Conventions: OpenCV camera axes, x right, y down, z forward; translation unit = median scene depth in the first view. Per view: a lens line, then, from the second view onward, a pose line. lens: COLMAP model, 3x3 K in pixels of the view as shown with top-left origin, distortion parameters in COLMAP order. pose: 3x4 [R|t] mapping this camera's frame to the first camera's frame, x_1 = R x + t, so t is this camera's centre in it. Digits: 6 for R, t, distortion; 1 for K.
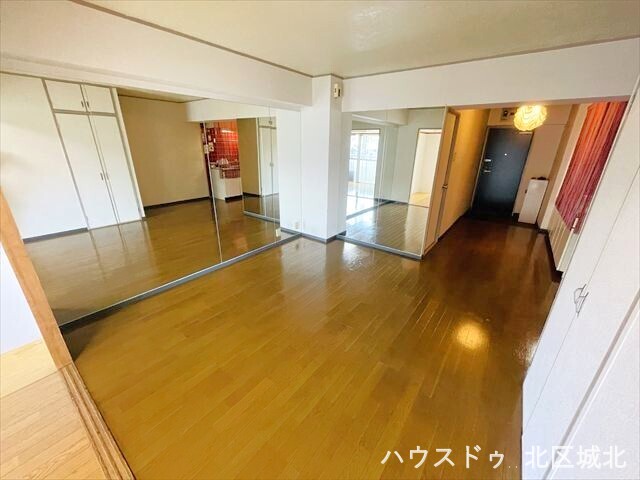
lens RADIAL K [[258.9, 0, 320.5], [0, 258.9, 242.5], [0, 0, 1]] dist [-0.000946, -0.000874]
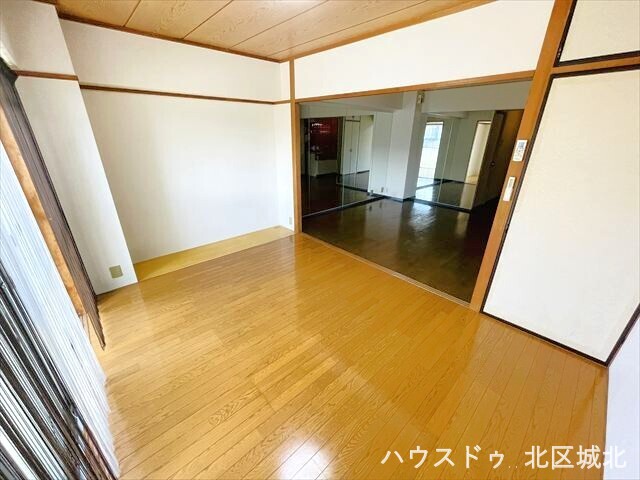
lens RADIAL K [[258.9, 0, 316.8], [0, 258.9, 239.6], [0, 0, 1]] dist [-0.000946, -0.000874]
pose [[0.982313, 0.059257, -0.177625, -0.168803], [-0.054599, 0.998027, 0.030998, 0.182867], [0.179112, -0.020752, 0.983610, -0.501626]]
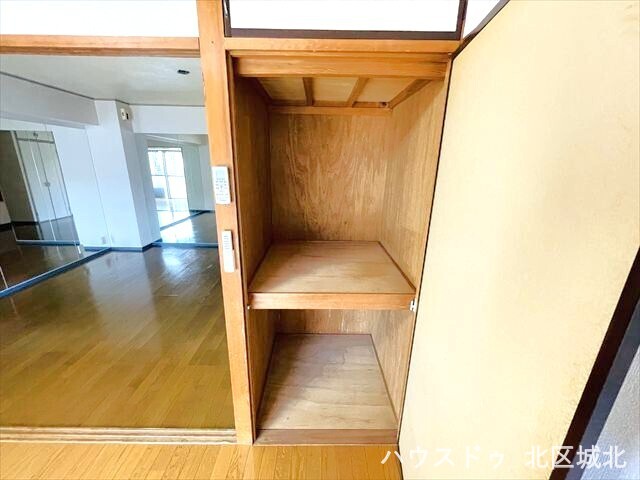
lens RADIAL K [[258.9, 0, 320.4], [0, 258.9, 237.4], [0, 0, 1]] dist [-0.000946, -0.000874]
pose [[0.794481, -0.171164, 0.582669, -0.005530], [0.214759, 0.976649, -0.005929, 0.102409], [-0.568048, 0.129844, 0.812688, -0.264025]]
